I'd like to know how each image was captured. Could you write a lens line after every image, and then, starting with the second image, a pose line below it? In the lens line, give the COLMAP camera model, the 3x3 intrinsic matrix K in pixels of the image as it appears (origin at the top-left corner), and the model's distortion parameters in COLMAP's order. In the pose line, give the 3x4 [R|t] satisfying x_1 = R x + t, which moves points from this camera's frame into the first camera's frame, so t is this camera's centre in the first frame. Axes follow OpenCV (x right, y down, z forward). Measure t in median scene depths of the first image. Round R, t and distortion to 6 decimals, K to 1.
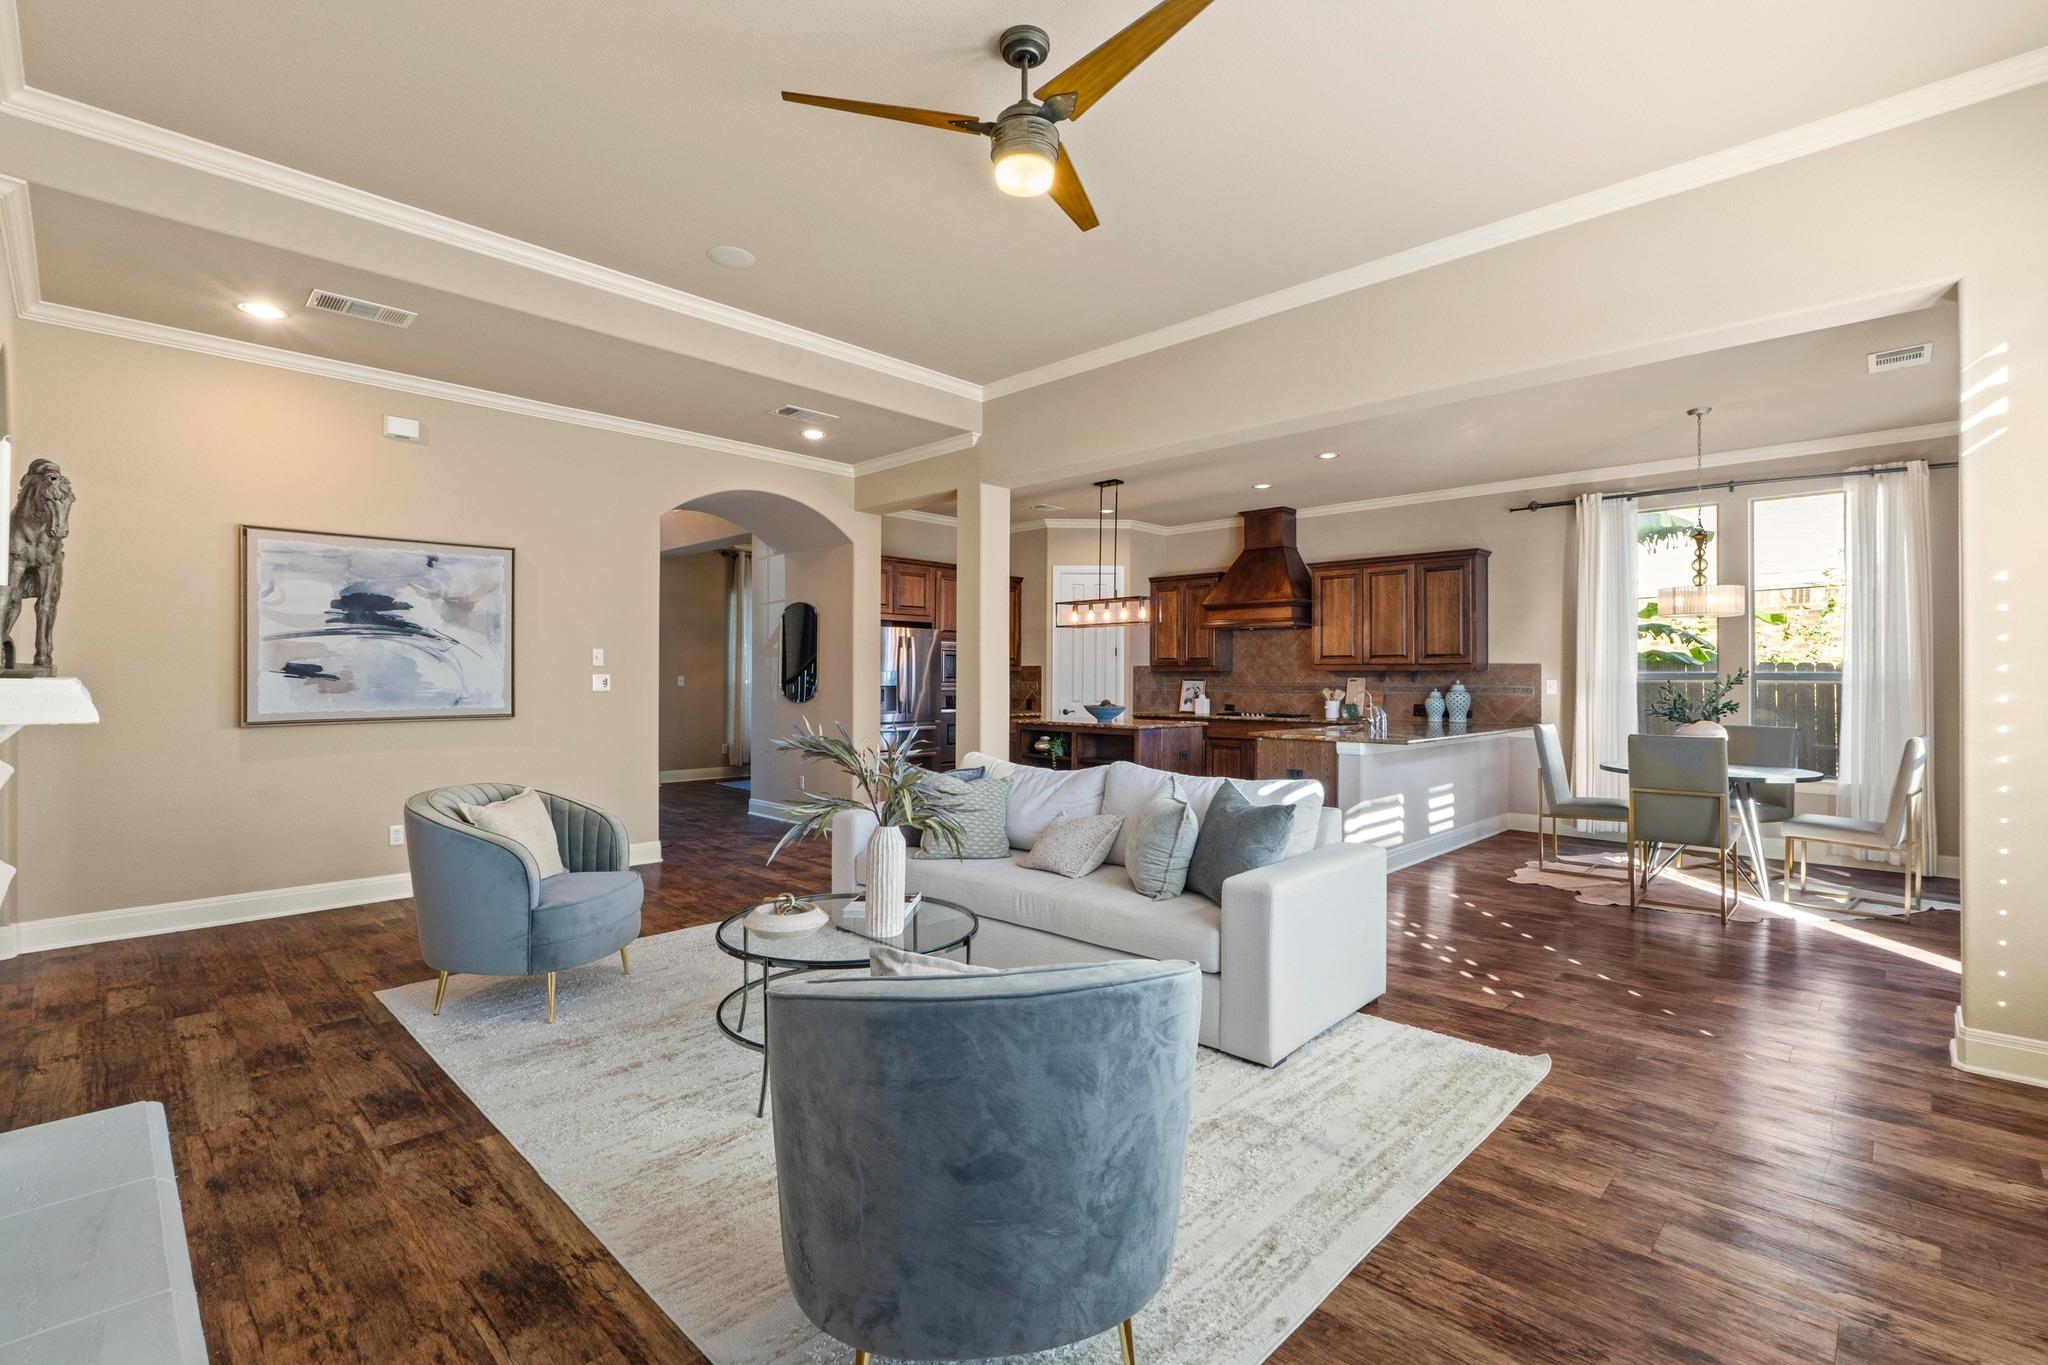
lens RADIAL K [[879.2, 0, 1040.2], [0, 879.2, 675.7], [0, 0, 1]] dist [-0.006428, 0.001169]
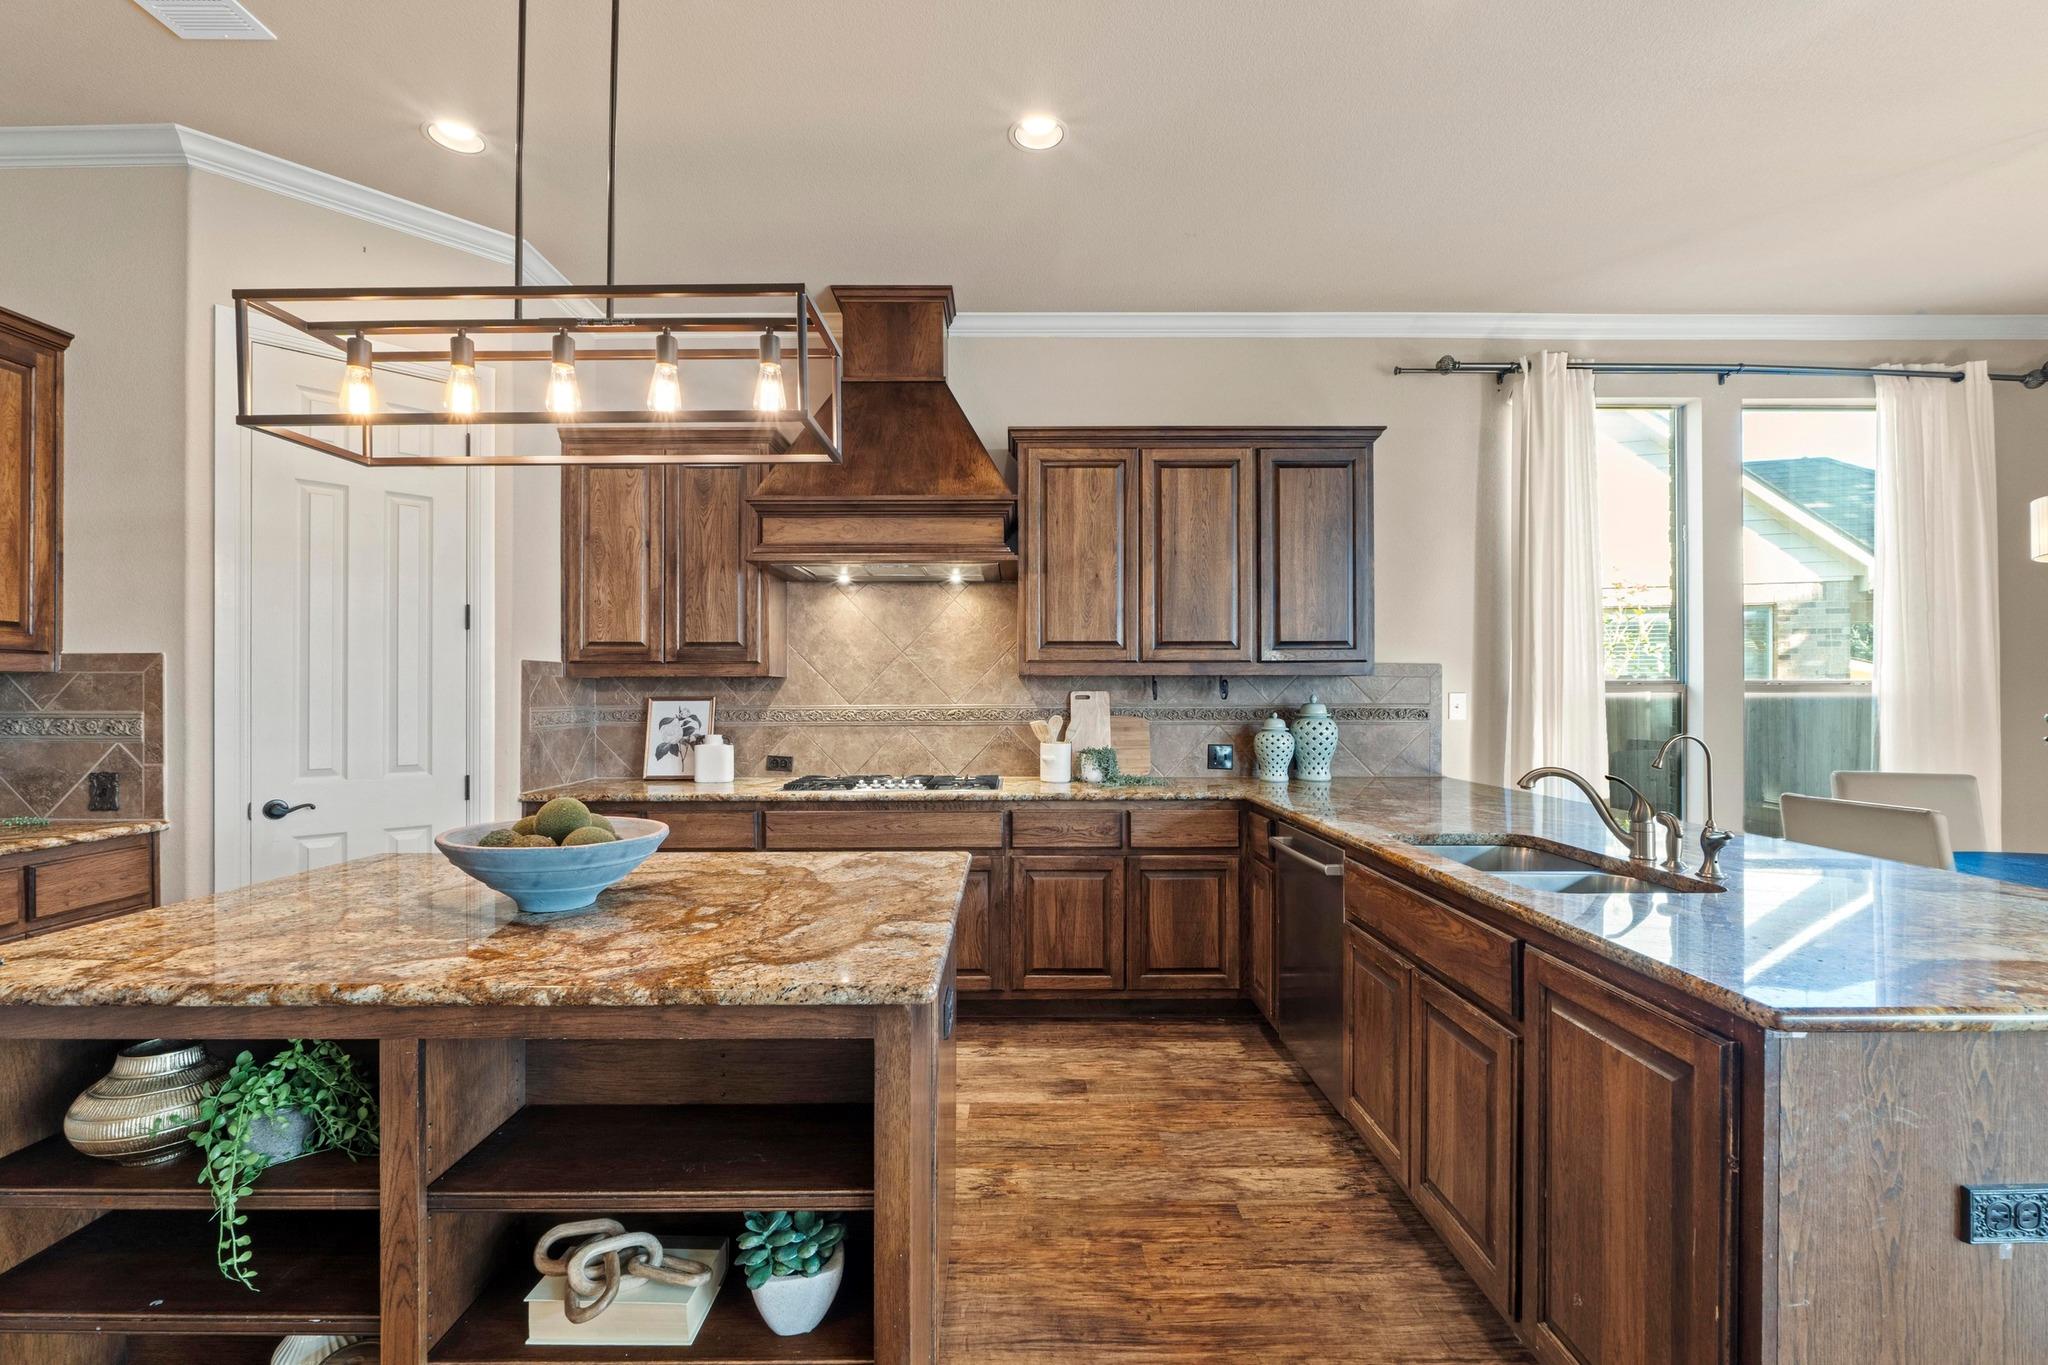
lens RADIAL K [[879.2, 0, 1016.7], [0, 879.2, 700.3], [0, 0, 1]] dist [-0.006428, 0.001169]
pose [[0.729281, -0.008317, 0.684163, 0.011244], [0.002313, 0.999950, 0.009690, 0.002452], [-0.684210, -0.005484, 0.729265, 0.716179]]
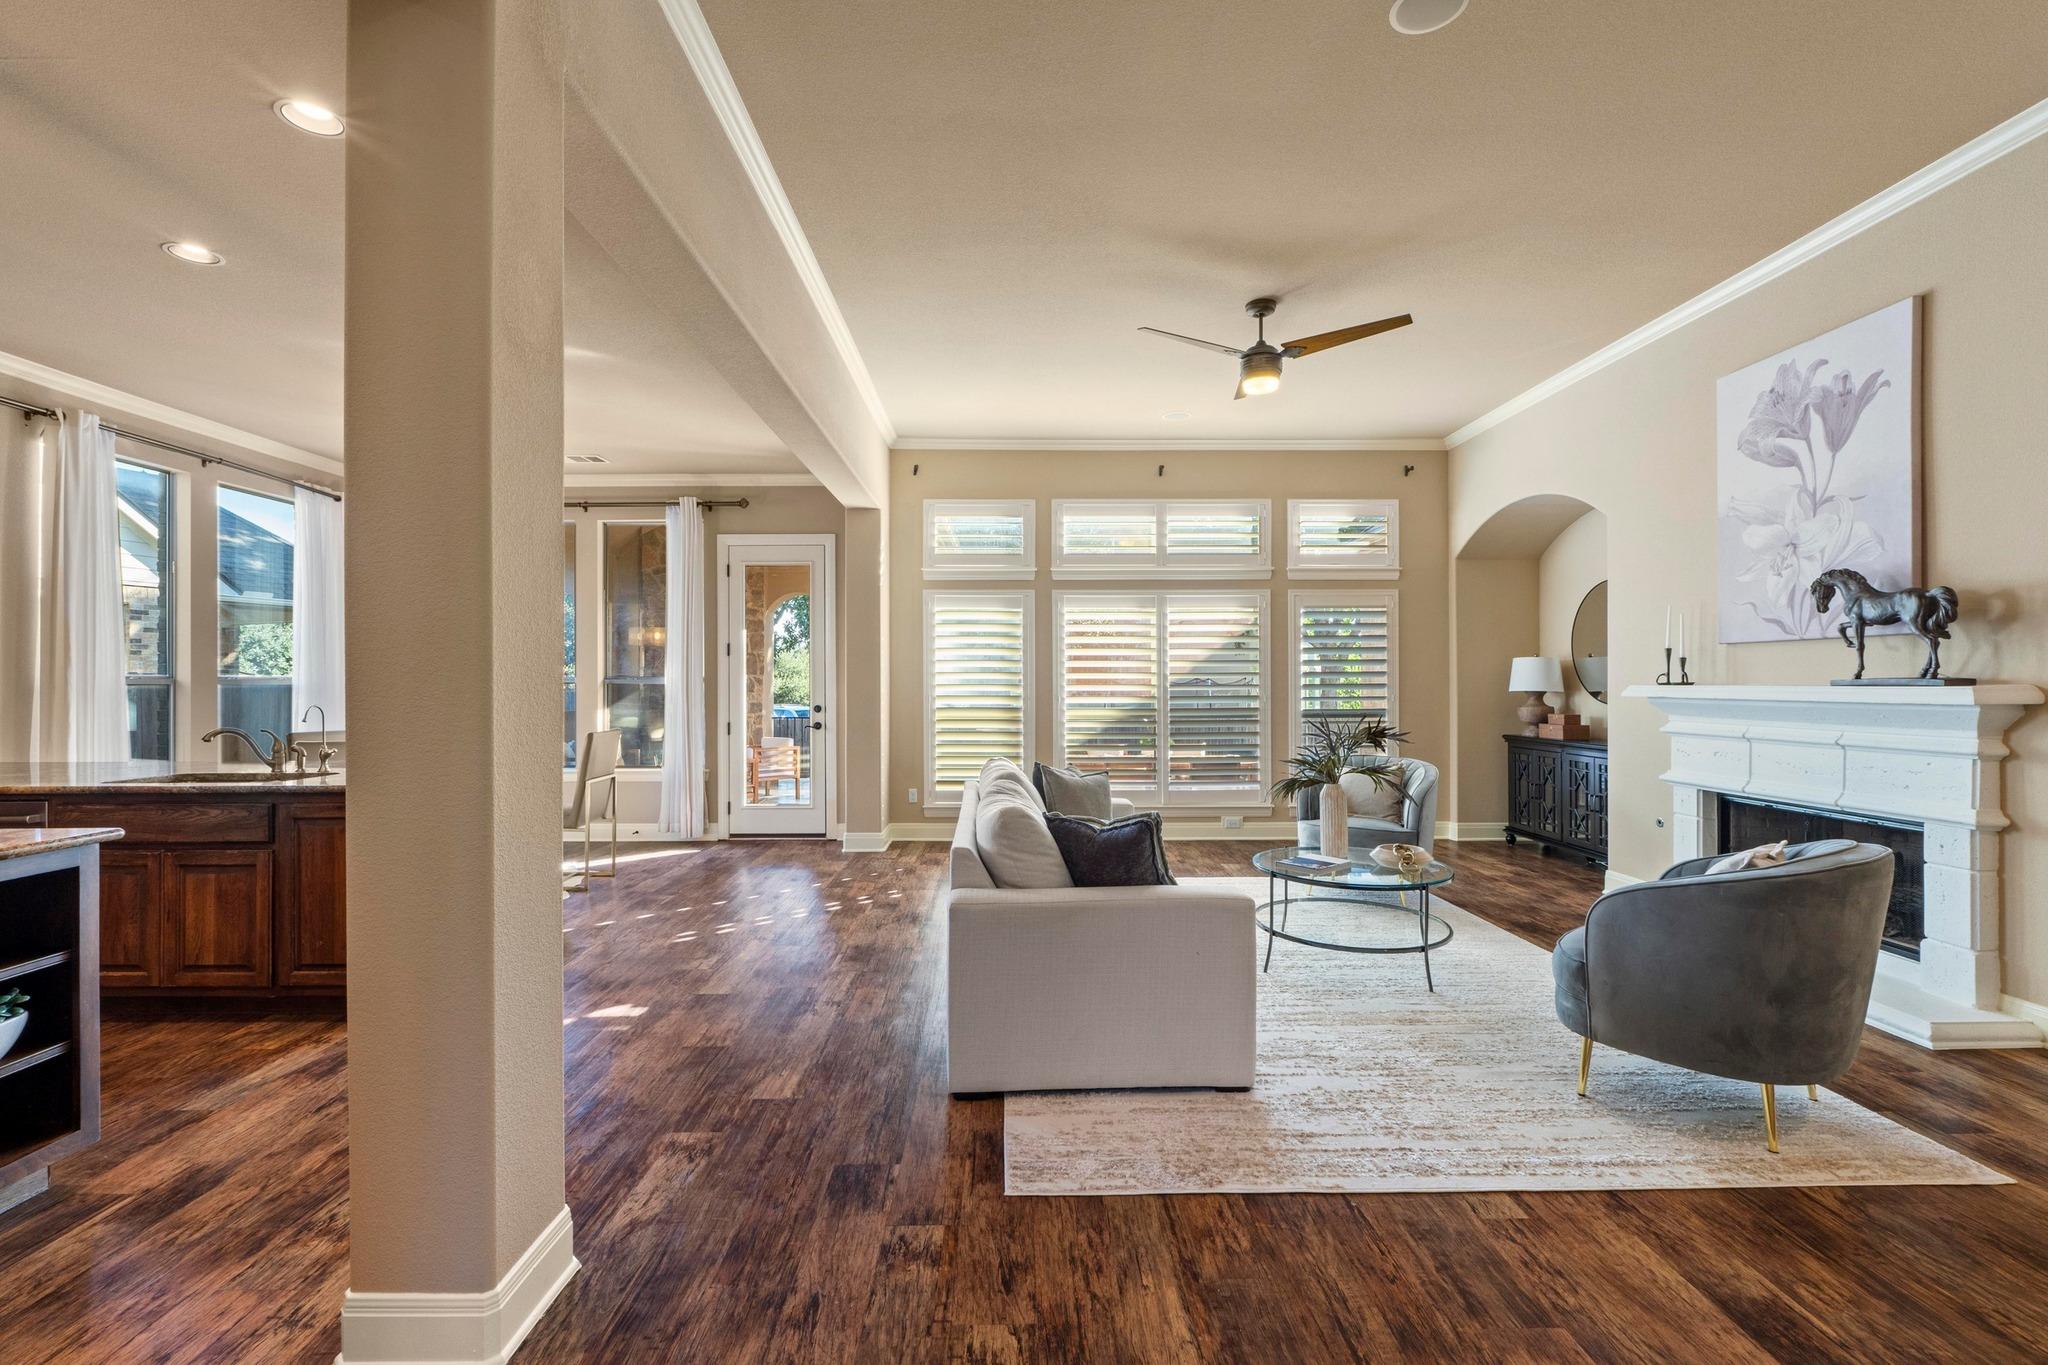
lens RADIAL K [[879.2, 0, 1023.7], [0, 879.2, 676.7], [0, 0, 1]] dist [-0.006428, 0.001169]
pose [[-0.685170, 0.002513, 0.728379, -0.311286], [-0.001162, 0.999989, -0.004544, 0.000061], [-0.728382, -0.003960, -0.685160, 0.806170]]
